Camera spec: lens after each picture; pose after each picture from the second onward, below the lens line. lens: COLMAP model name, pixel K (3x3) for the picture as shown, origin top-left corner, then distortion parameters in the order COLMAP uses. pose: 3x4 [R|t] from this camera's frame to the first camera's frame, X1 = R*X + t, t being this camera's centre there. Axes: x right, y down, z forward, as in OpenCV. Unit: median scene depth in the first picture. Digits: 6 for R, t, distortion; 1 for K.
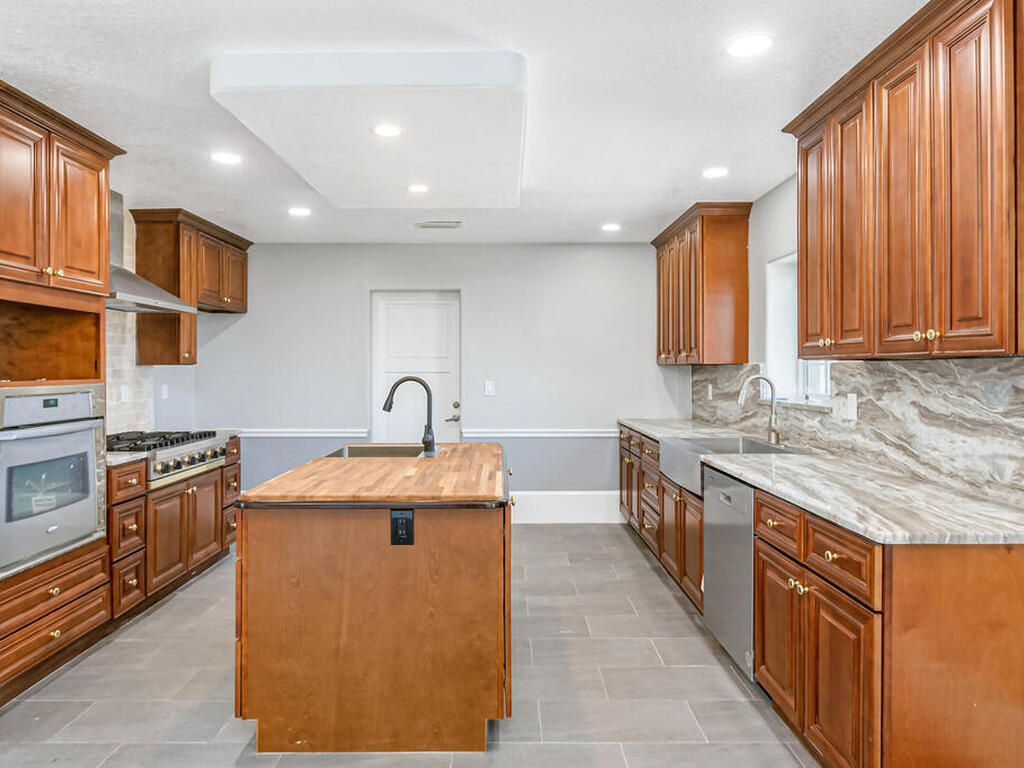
lens RADIAL K [[670.7, 0, 518.8], [0, 670.7, 369.3], [0, 0, 1]] dist [-0.001892, 0.004970]
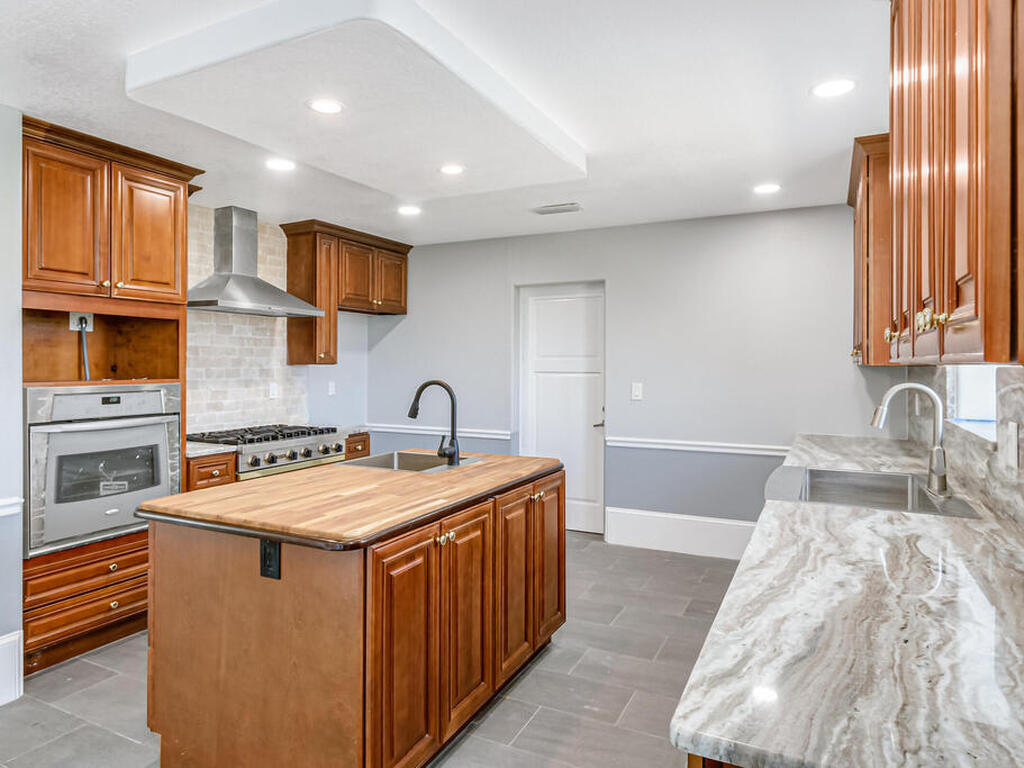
lens RADIAL K [[670.7, 0, 469.7], [0, 670.7, 360.8], [0, 0, 1]] dist [-0.001892, 0.004970]
pose [[0.882818, 0.000210, -0.469716, 0.323620], [-0.003395, 0.999977, -0.005934, -0.010521], [0.469704, 0.006833, 0.882798, 0.245766]]
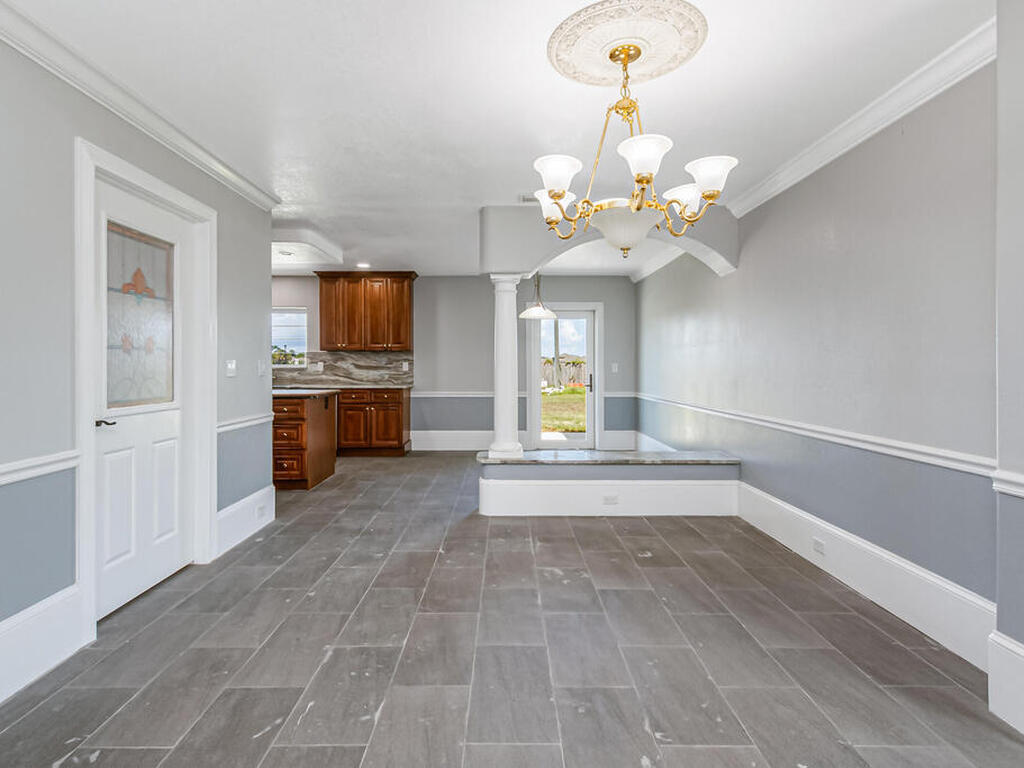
lens RADIAL K [[545.2, 0, 502.1], [0, 545.2, 367.1], [0, 0, 1]] dist [0.007478, 0.000099]
pose [[0.013137, 0.000275, 0.999914, -1.925388], [0.005773, 0.999983, -0.000350, 0.062284], [-0.999897, 0.005777, 0.013135, 0.133392]]
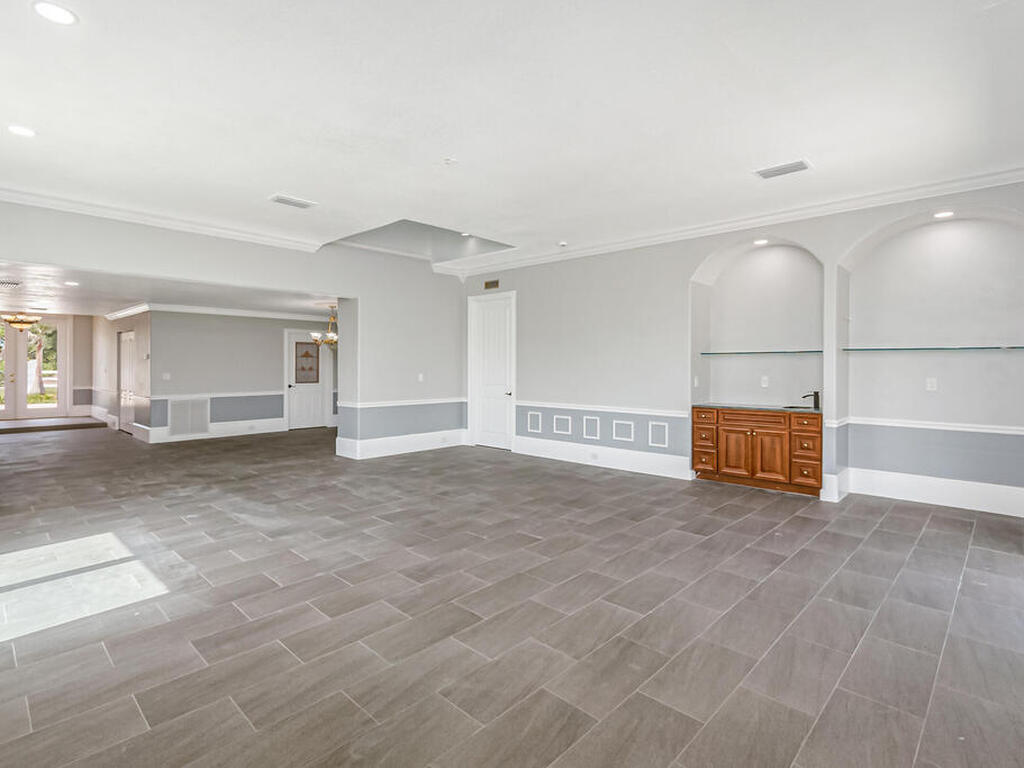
lens RADIAL K [[545.2, 0, 514.8], [0, 545.2, 362.9], [0, 0, 1]] dist [0.007478, 0.000099]
pose [[0.703883, 0.007099, 0.710281, -2.716979], [-0.000373, 0.999954, -0.009624, 0.014590], [-0.710316, 0.006509, 0.703853, -3.005681]]
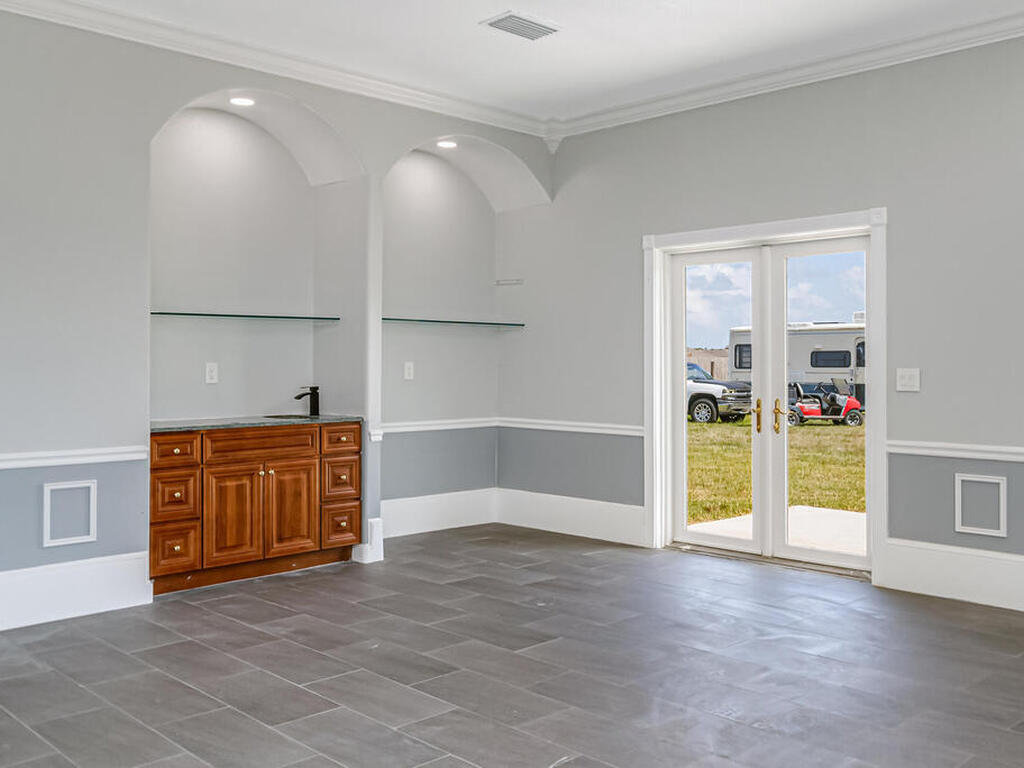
lens RADIAL K [[990.2, 0, 502.4], [0, 990.2, 358.5], [0, 0, 1]] dist [0.011743, 0.000000]
pose [[-0.689165, 0.005197, 0.724586, -2.346127], [0.004633, 0.999985, -0.002765, 0.045813], [-0.724589, 0.001451, -0.689179, -1.225323]]
